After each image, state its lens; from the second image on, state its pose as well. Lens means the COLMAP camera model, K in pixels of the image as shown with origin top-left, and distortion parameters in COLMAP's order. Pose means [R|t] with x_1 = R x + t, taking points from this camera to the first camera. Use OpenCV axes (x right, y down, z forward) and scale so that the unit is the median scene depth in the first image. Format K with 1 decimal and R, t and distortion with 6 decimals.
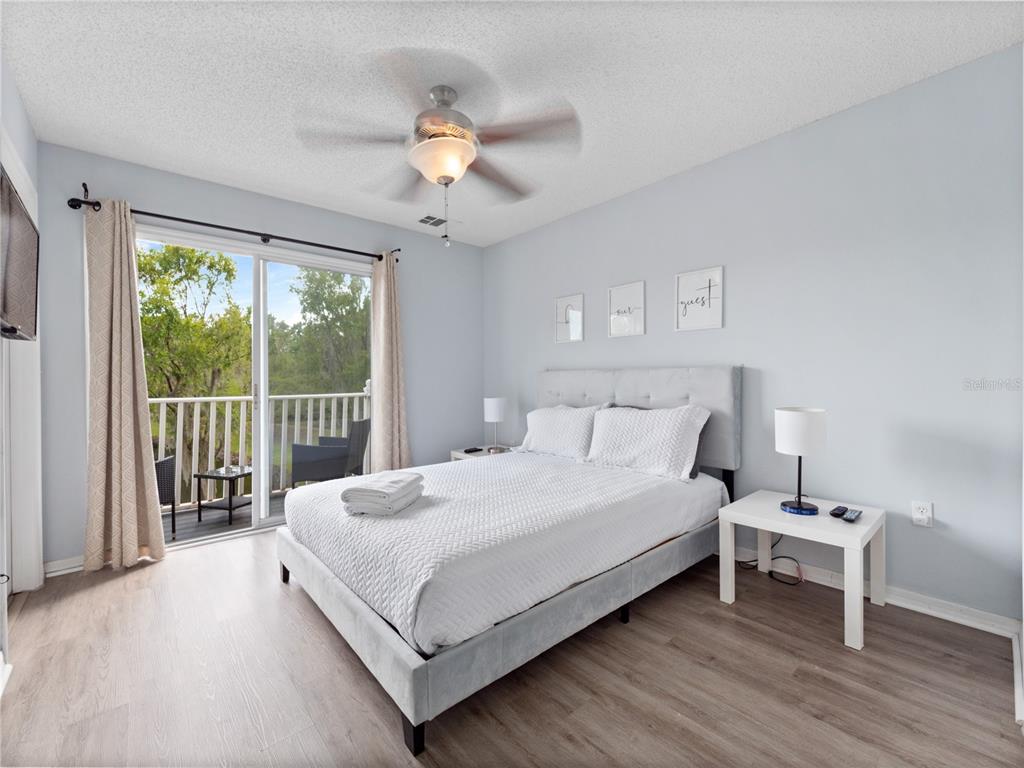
lens RADIAL K [[437.2, 0, 508.0], [0, 437.2, 378.9], [0, 0, 1]] dist [0.001940, -0.000804]
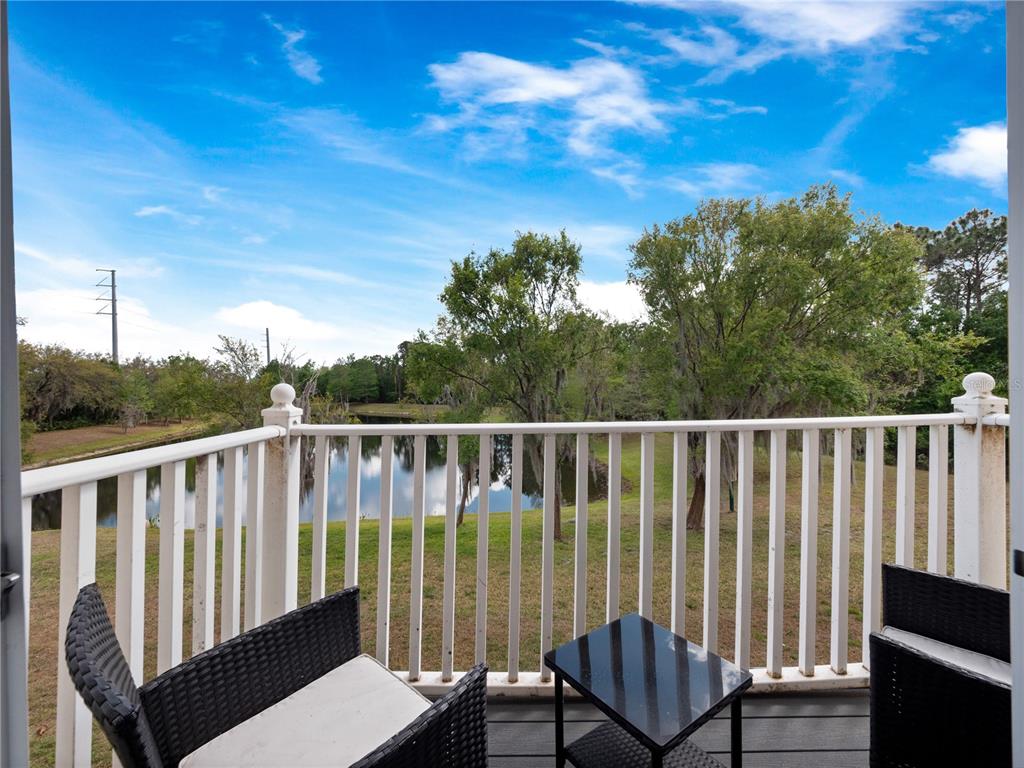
lens RADIAL K [[437.2, 0, 511.9], [0, 437.2, 382.7], [0, 0, 1]] dist [0.001940, -0.000804]
pose [[0.771049, -0.005231, -0.636754, -0.152987], [0.011265, 0.999922, 0.005427, -0.000625], [0.636676, -0.011358, 0.771048, 0.211071]]
